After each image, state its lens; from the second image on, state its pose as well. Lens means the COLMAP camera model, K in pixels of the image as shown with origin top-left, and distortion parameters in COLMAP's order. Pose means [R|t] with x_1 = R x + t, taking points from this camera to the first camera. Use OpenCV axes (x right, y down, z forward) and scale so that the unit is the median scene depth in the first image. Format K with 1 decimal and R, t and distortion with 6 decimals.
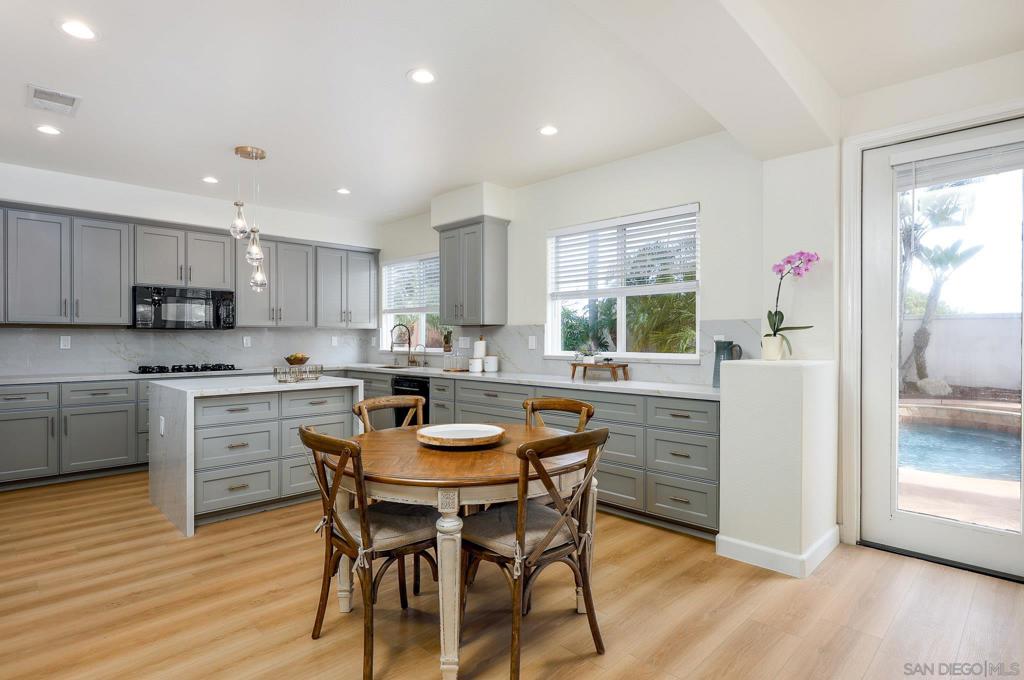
lens RADIAL K [[537.7, 0, 512.0], [0, 537.7, 340.0], [0, 0, 1]] dist [0.001481, 0.000426]
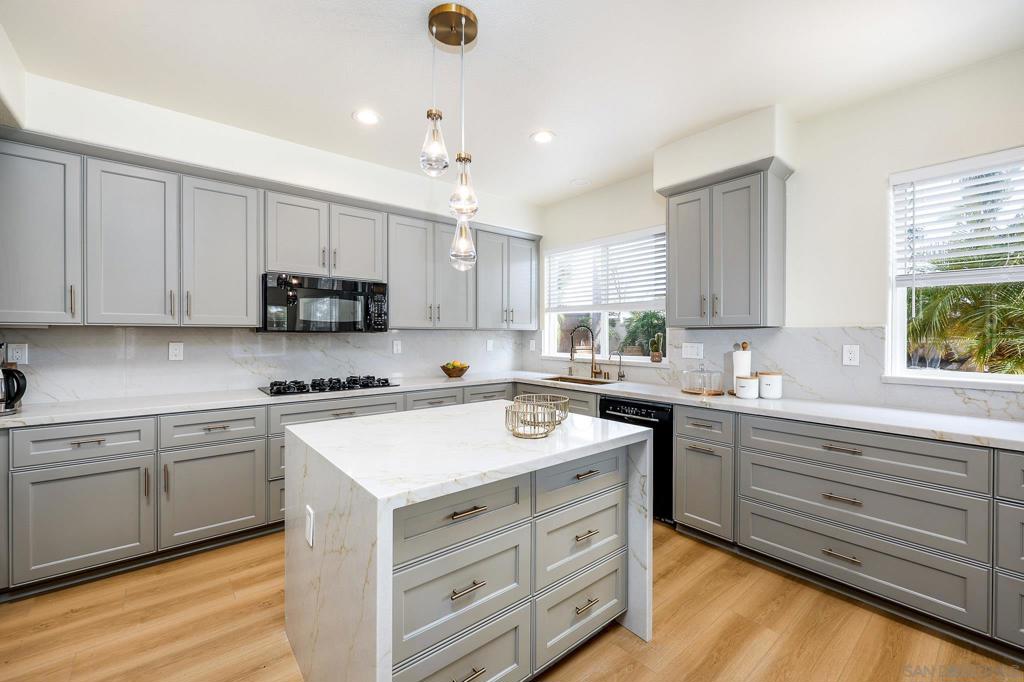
lens RADIAL K [[421.3, 0, 511.1], [0, 421.3, 336.5], [0, 0, 1]] dist [-0.002410, 0.000058]
pose [[0.995495, 0.002144, -0.094786, -0.305676], [-0.001914, 0.999995, 0.002517, -0.017069], [0.094791, -0.002324, 0.995494, 0.449959]]
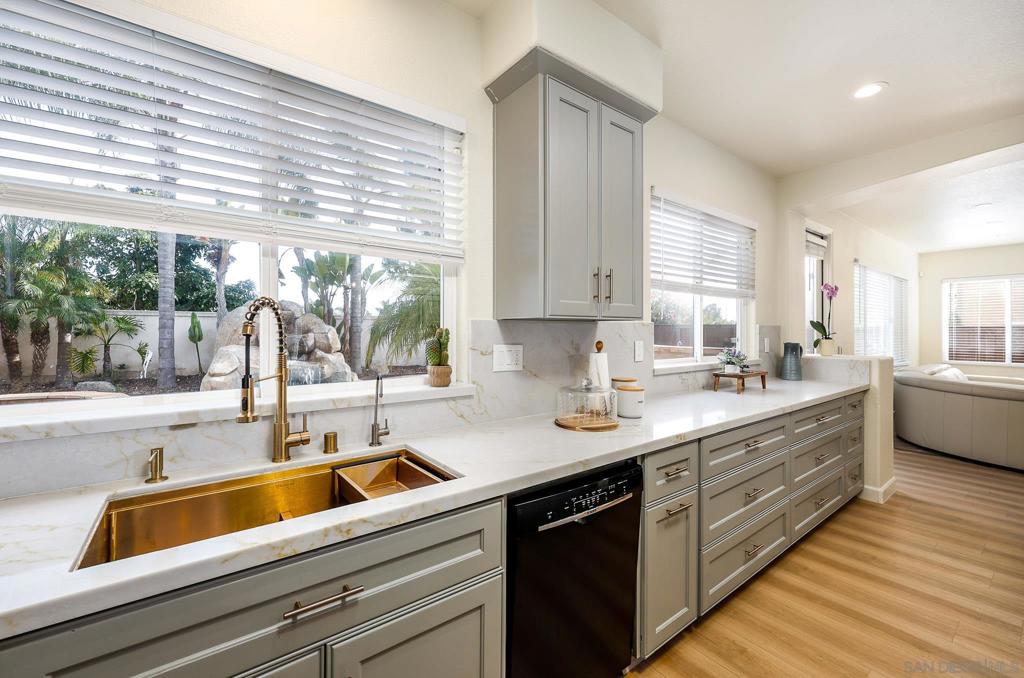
lens RADIAL K [[419.2, 0, 508.9], [0, 419.2, 330.9], [0, 0, 1]] dist [0.000705, -0.000078]
pose [[0.137816, 0.000235, 0.990458, -0.460008], [0.001027, 0.999999, -0.000380, -0.018542], [-0.990457, 0.001069, 0.137816, 1.047596]]
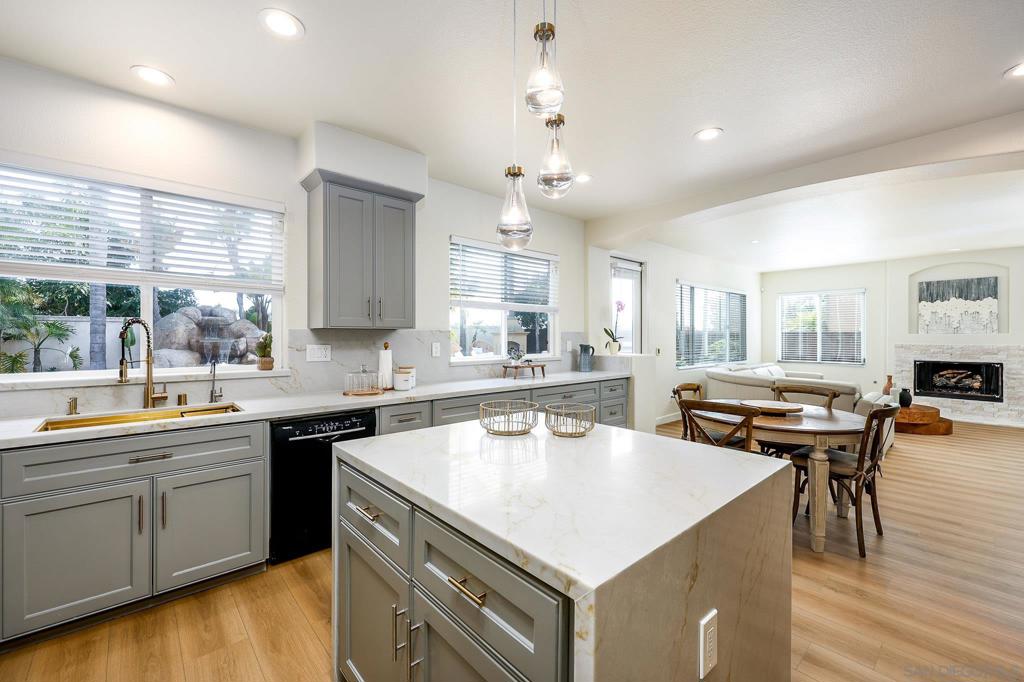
lens RADIAL K [[421.3, 0, 511.1], [0, 421.3, 336.5], [0, 0, 1]] dist [-0.002410, 0.000058]
pose [[0.054263, -0.001257, 0.998526, -0.661229], [0.000833, 0.999999, 0.001213, -0.018293], [-0.998526, 0.000766, 0.054264, 0.803122]]
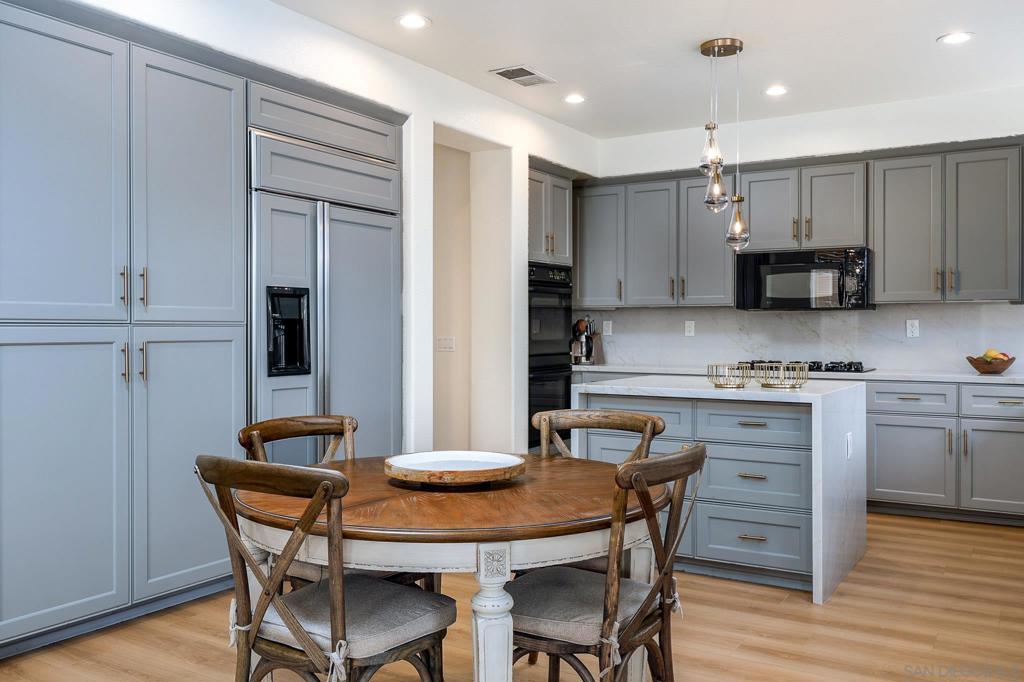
lens RADIAL K [[880.8, 0, 516.5], [0, 880.8, 338.0], [0, 0, 1]] dist [0.001134, 0.000879]
pose [[0.232327, 0.009805, -0.972588, 0.434078], [-0.003745, 0.999951, 0.009186, 0.008174], [0.972631, 0.001508, 0.232352, 0.390562]]
